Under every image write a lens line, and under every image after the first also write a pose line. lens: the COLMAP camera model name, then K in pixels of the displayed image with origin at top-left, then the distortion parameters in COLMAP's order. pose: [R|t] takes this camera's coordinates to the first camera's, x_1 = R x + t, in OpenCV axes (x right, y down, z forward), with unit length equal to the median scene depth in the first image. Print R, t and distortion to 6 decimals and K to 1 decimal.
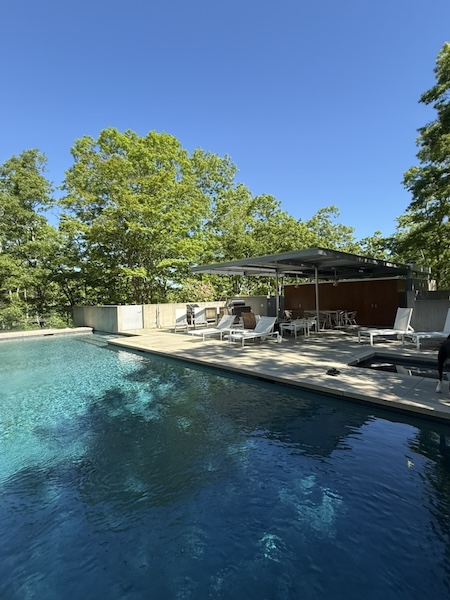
lens RADIAL K [[294.6, 0, 226.0], [0, 294.6, 299.8], [0, 0, 1]] dist [0.002557, 0.000077]
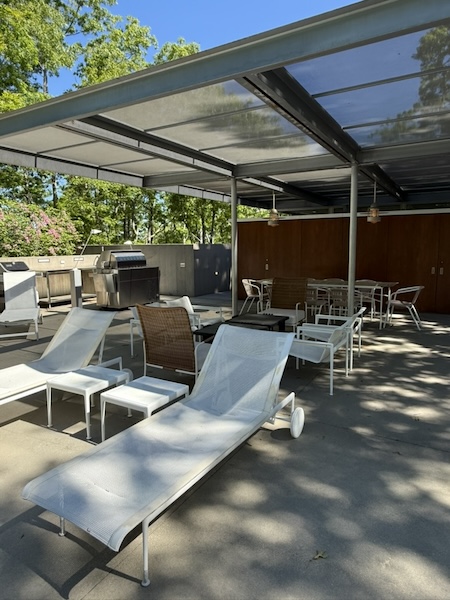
lens RADIAL K [[390.2, 0, 225.0], [0, 390.2, 300.0], [0, 0, 1]] dist [0.002398, 0.004568]
pose [[0.963546, -0.017921, 0.266942, 0.023180], [-0.015358, 0.992404, 0.122062, -0.002151], [-0.267101, -0.121712, 0.955951, 0.421245]]
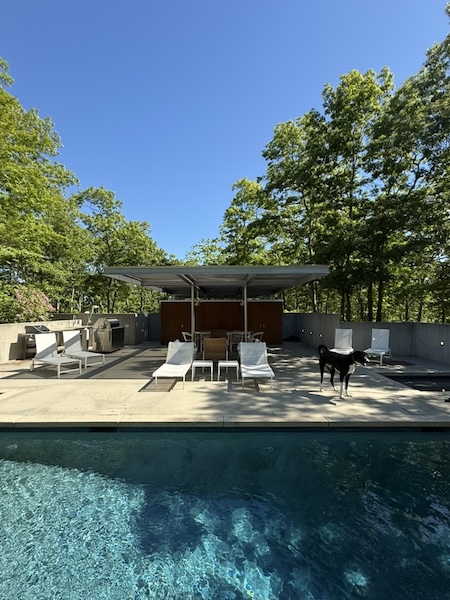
lens RADIAL K [[294.6, 0, 226.0], [0, 294.6, 299.8], [0, 0, 1]] dist [0.002557, 0.000077]
pose [[0.696755, 0.054249, 0.715255, -0.284953], [-0.012062, 0.997881, -0.063935, -0.003383], [-0.717208, 0.035920, 0.695933, 0.296221]]
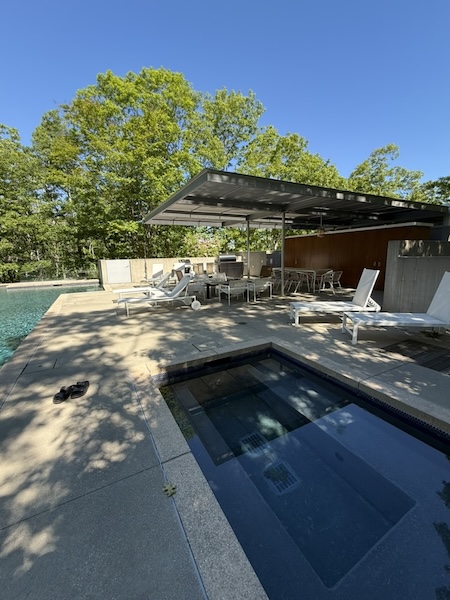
lens RADIAL K [[248.0, 0, 225.0], [0, 248.0, 300.0], [0, 0, 1]] dist [-0.000517, -0.000069]
pose [[0.962261, 0.054283, -0.266659, 0.250510], [-0.005960, 0.983872, 0.178775, 0.000126], [0.272063, -0.170439, 0.947065, 0.232875]]
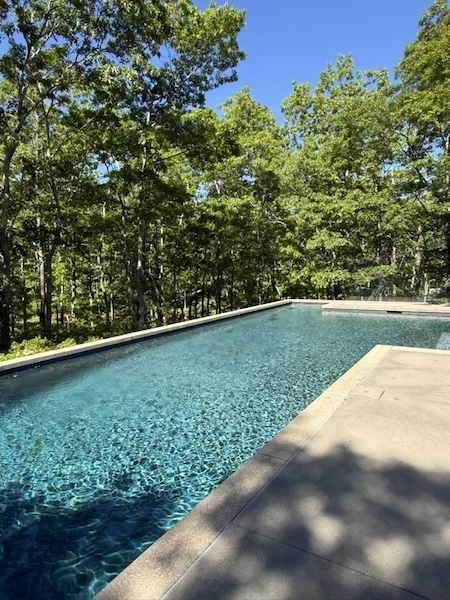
lens RADIAL K [[388.4, 0, 226.1], [0, 388.4, 294.2], [0, 0, 1]] dist [0.005063, 0.005548]
pose [[0.228933, 0.099163, -0.968378, 0.085714], [0.012157, 0.994429, 0.104705, -0.006144], [0.973366, -0.035743, 0.226452, 0.431353]]
